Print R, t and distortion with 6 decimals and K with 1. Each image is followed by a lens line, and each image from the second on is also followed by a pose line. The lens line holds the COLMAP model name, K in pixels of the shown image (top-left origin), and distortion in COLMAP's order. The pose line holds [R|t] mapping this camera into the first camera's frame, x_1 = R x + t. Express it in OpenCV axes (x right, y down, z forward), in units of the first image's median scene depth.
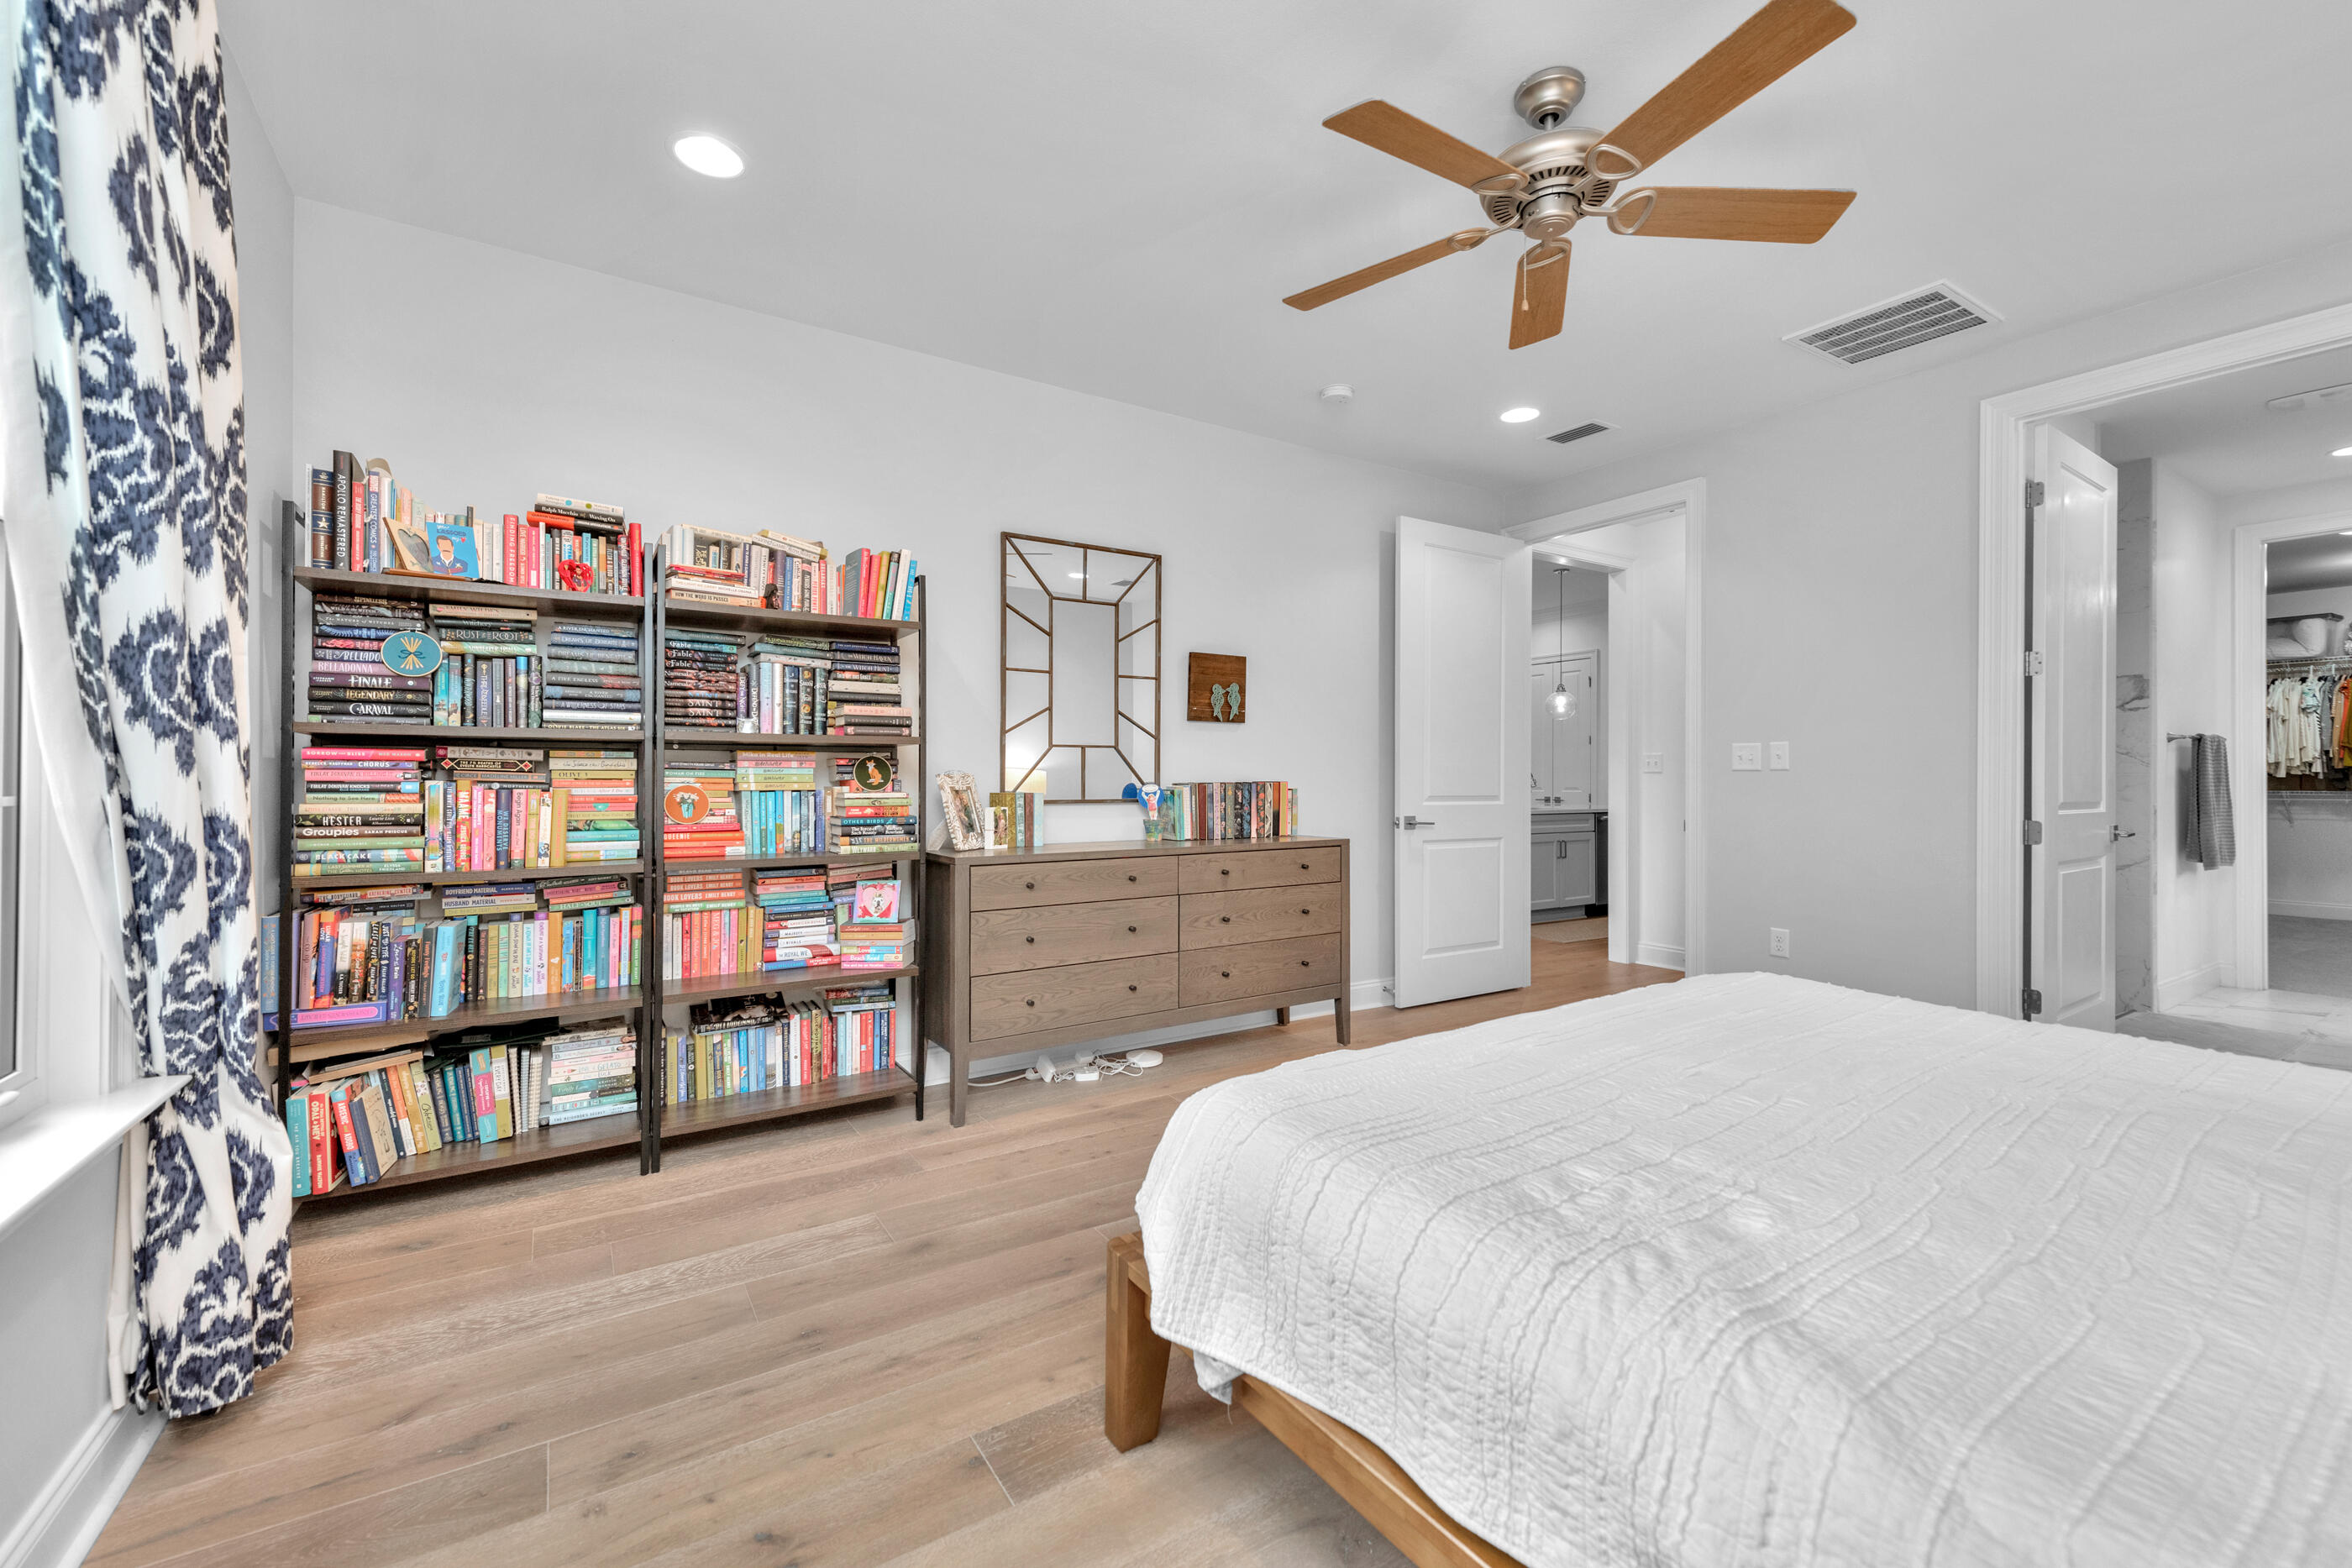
lens RADIAL K [[937.0, 0, 1180.9], [0, 937.0, 772.7], [0, 0, 1]] dist [0.020428, -0.004141]
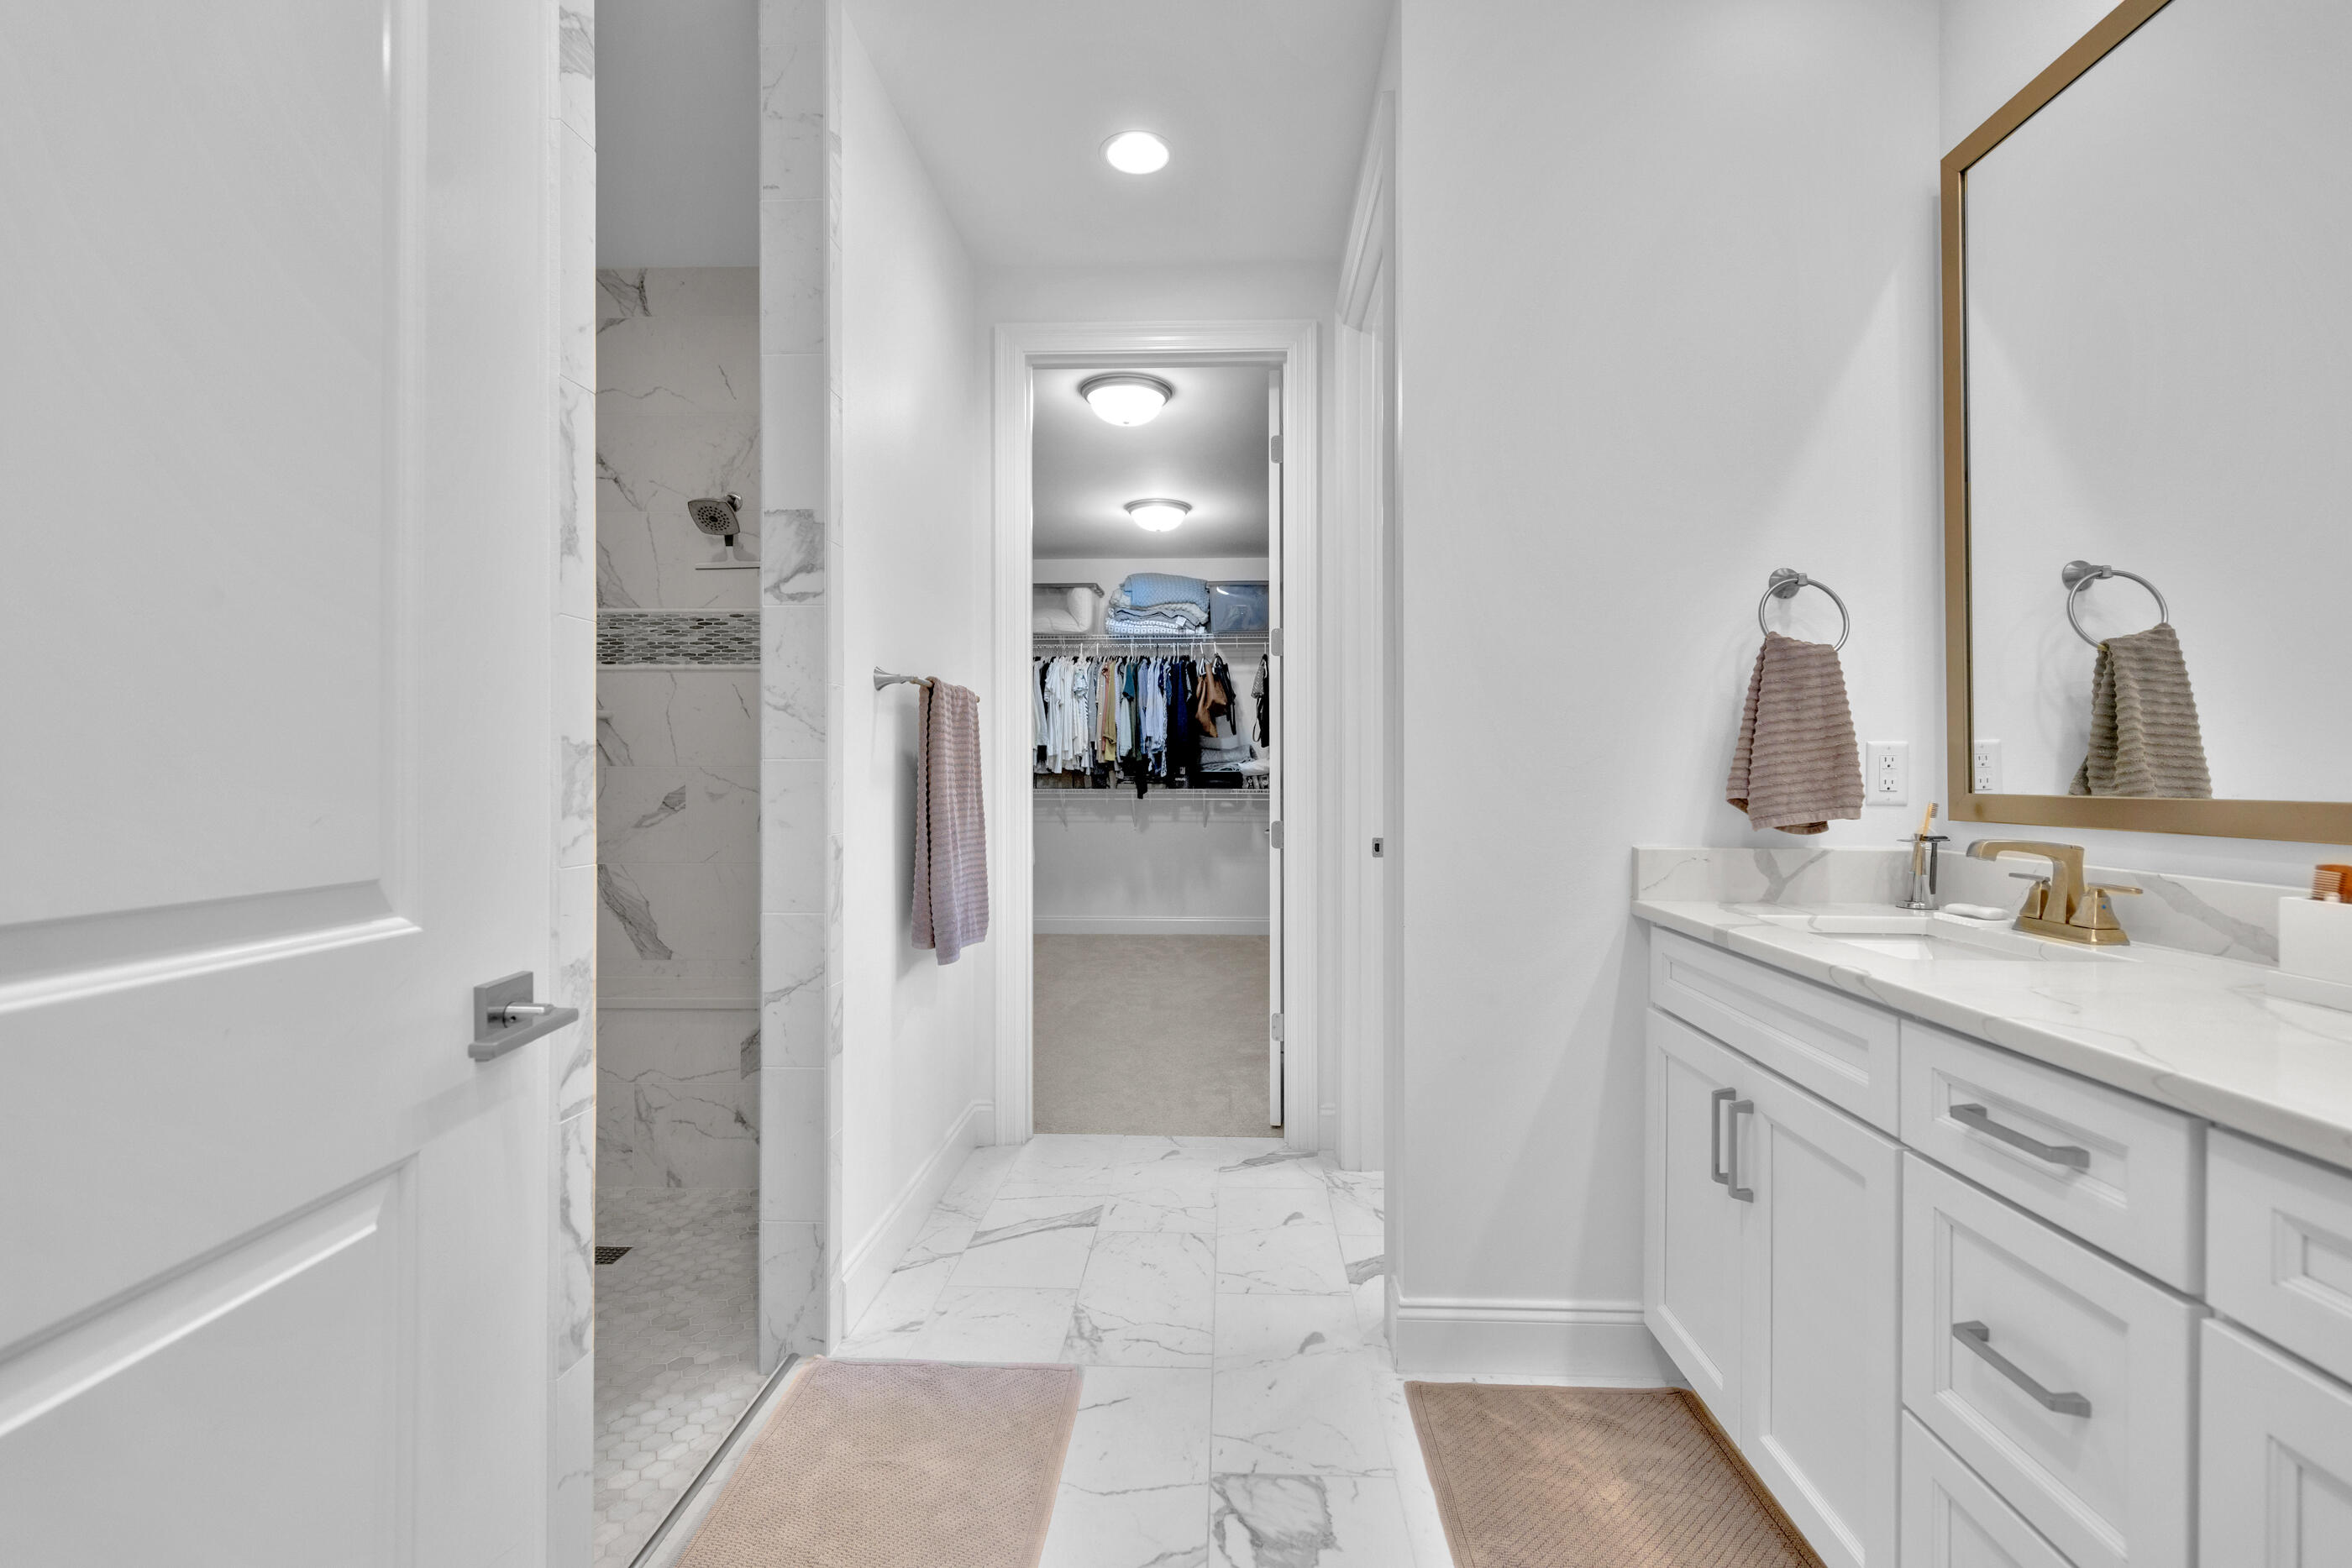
lens RADIAL K [[1050.0, 0, 1175.5], [0, 1050.0, 778.8], [0, 0, 1]] dist [-0.003486, -0.000652]
pose [[0.575001, -0.003540, 0.818145, 0.659245], [-0.002369, 0.999979, 0.005992, 0.005680], [-0.818149, -0.005383, 0.574981, 0.557385]]
